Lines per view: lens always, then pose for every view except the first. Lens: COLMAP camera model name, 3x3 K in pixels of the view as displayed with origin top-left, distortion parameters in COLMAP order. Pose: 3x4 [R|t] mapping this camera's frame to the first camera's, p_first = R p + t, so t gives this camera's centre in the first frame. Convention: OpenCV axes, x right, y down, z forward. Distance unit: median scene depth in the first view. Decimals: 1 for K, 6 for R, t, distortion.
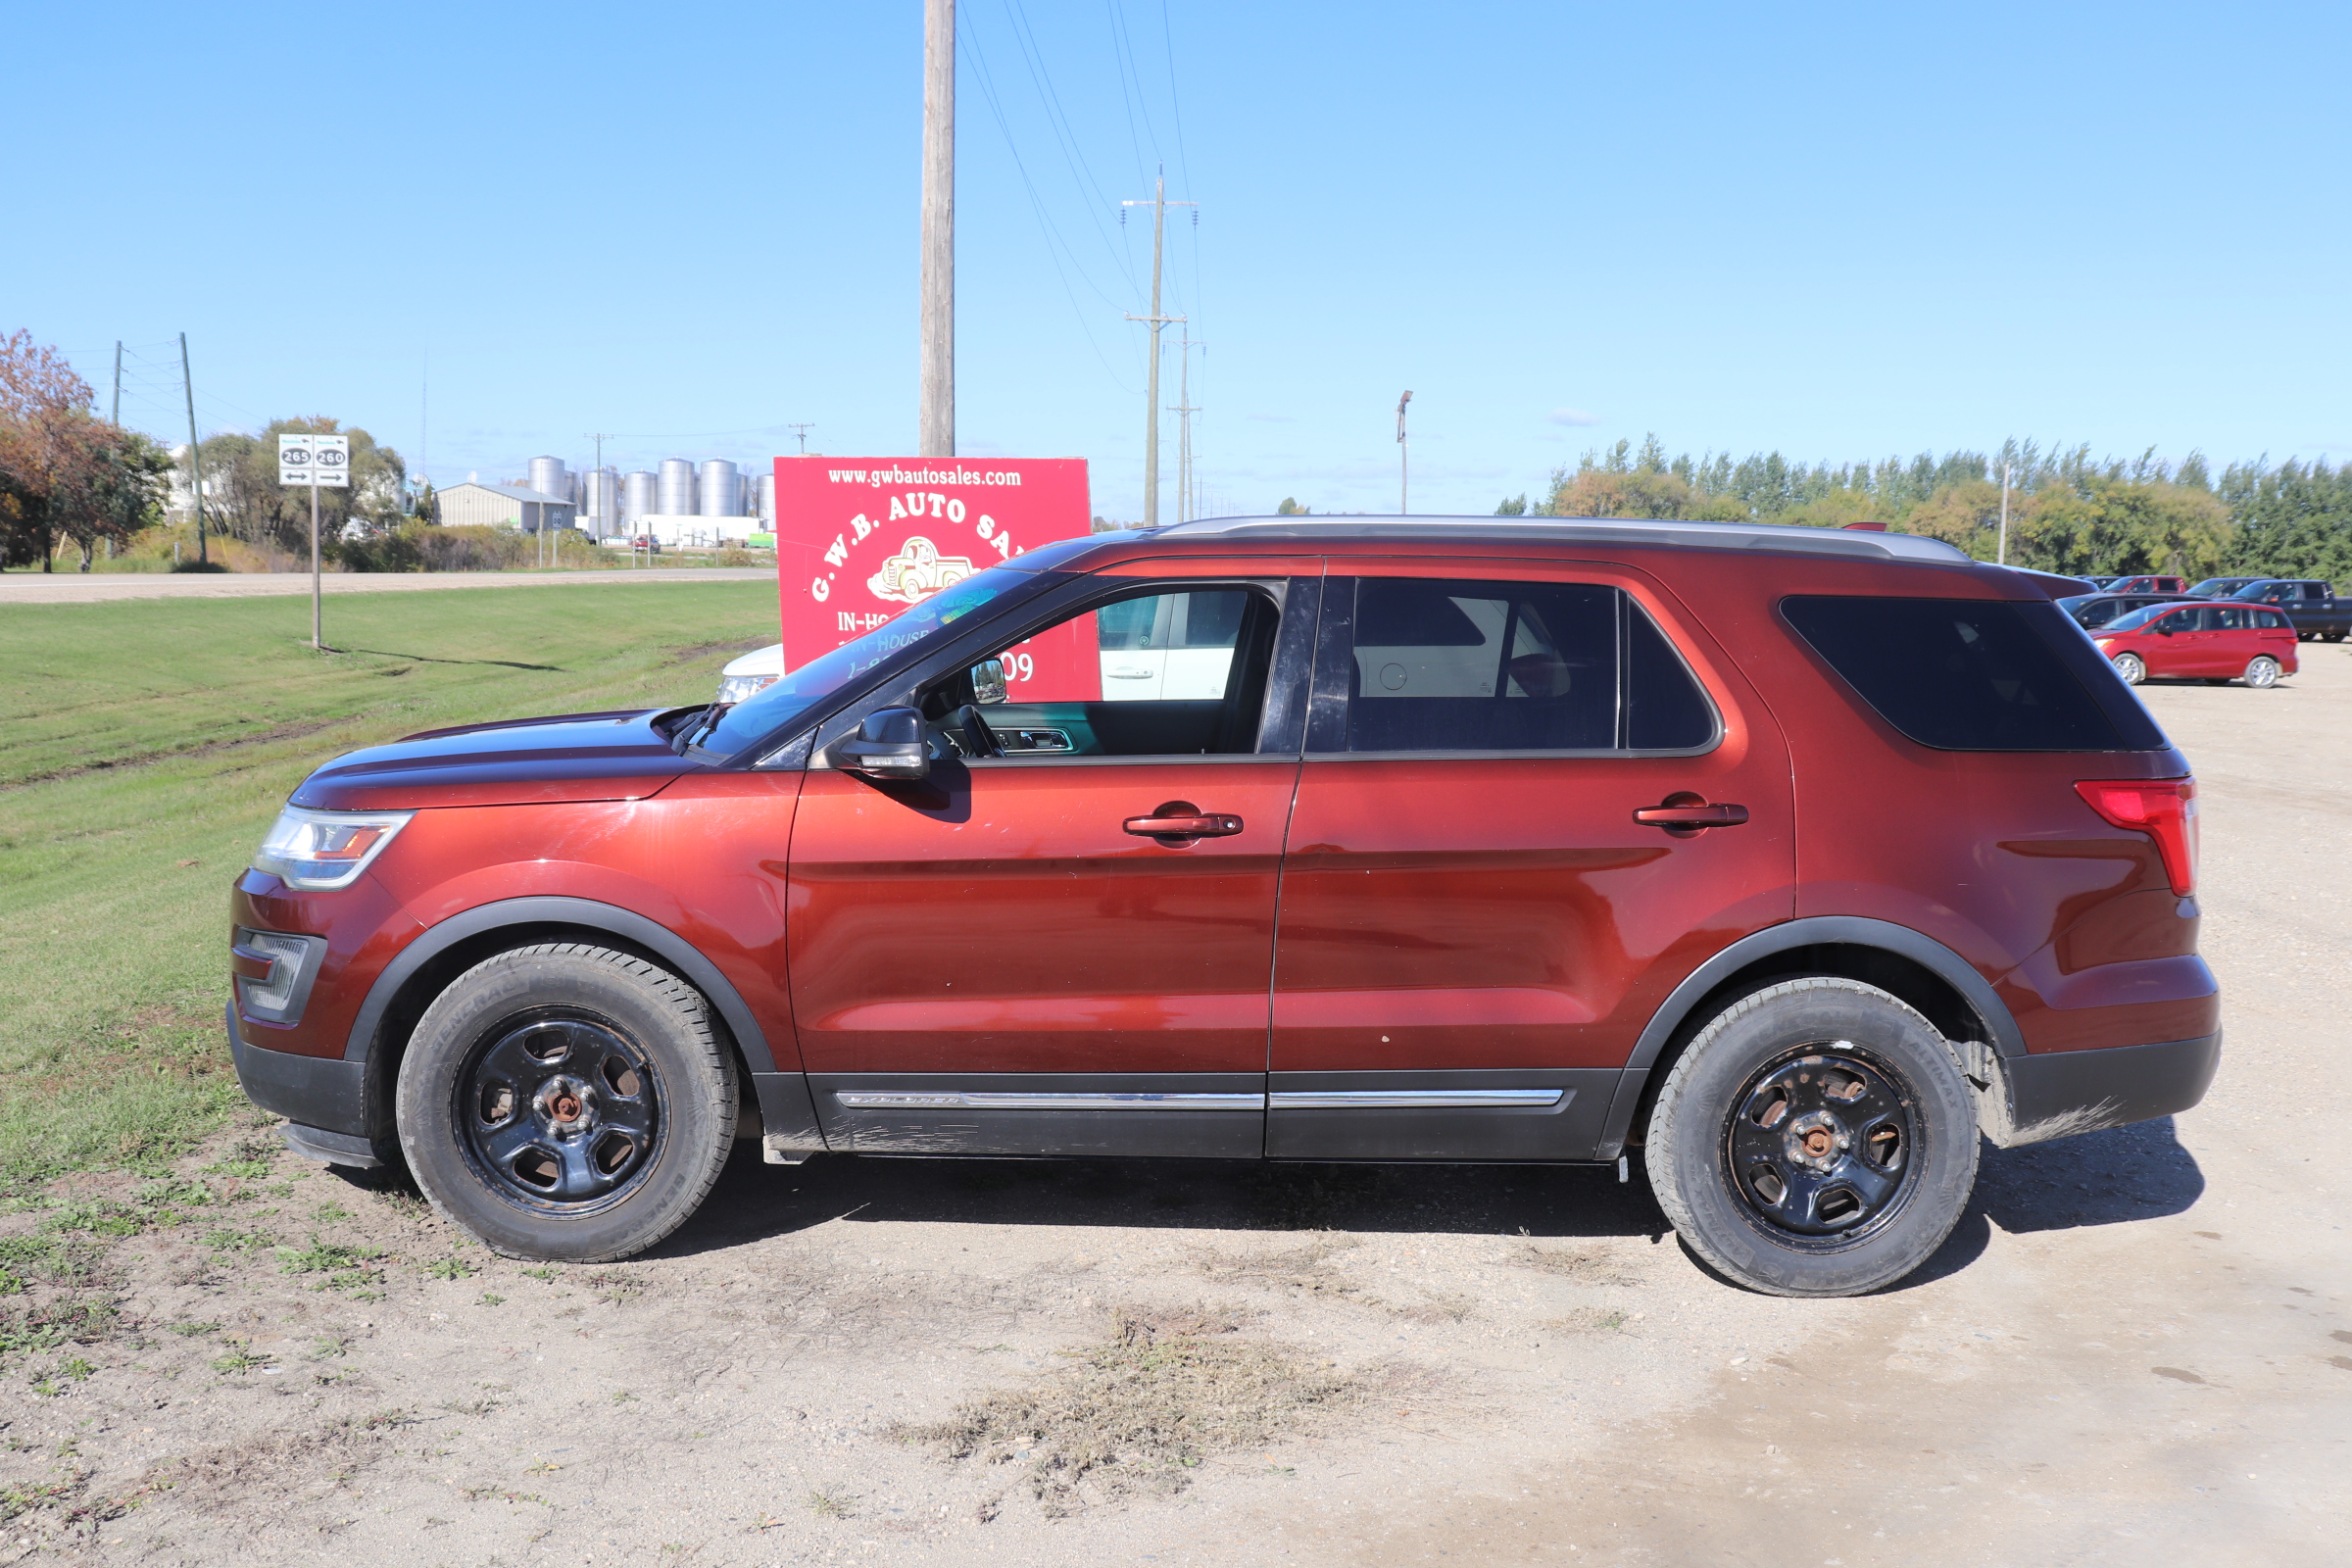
lens RADIAL K [[2510.6, 0, 1173.9], [0, 2510.6, 787.7], [0, 0, 1]] dist [-0.027427, 0.000000]
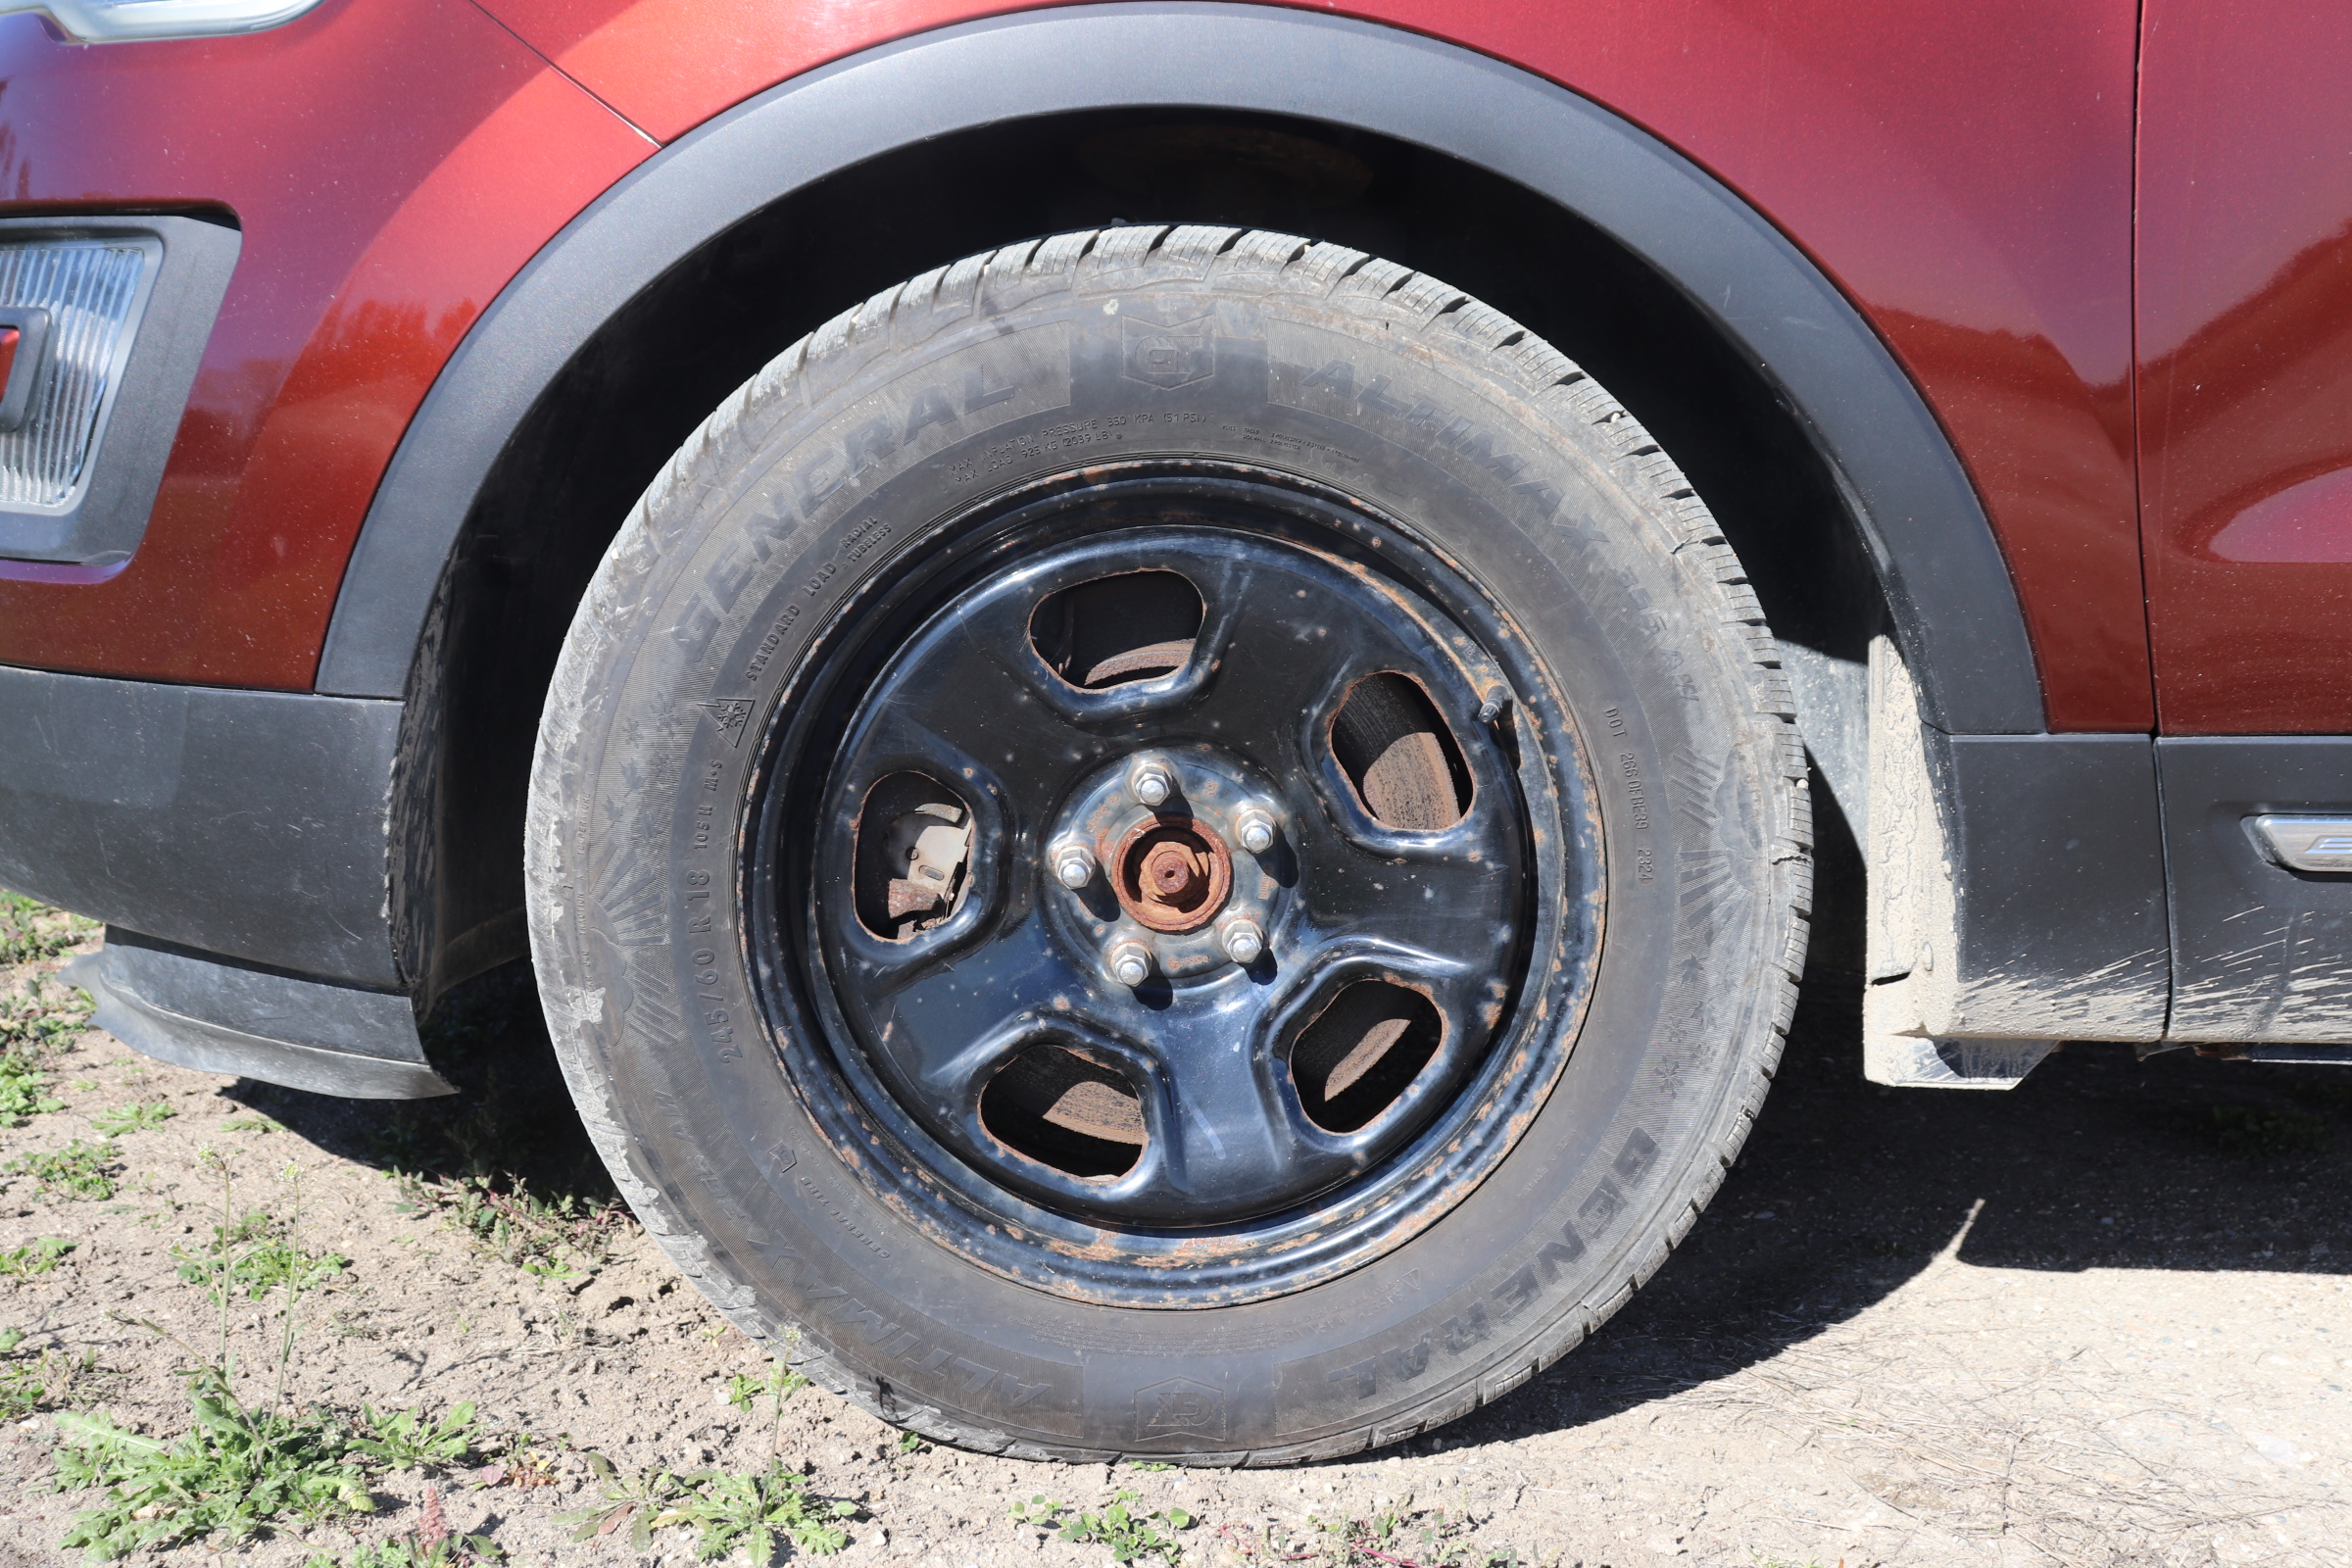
lens RADIAL K [[3188.7, 0, 1178.9], [0, 3188.7, 779.6], [0, 0, 1]] dist [0.043217, 0.000000]
pose [[0.999986, 0.000286, -0.005250, -0.241672], [0.000123, 0.996982, 0.077629, 0.092294], [0.005257, -0.077628, 0.996969, 0.673721]]
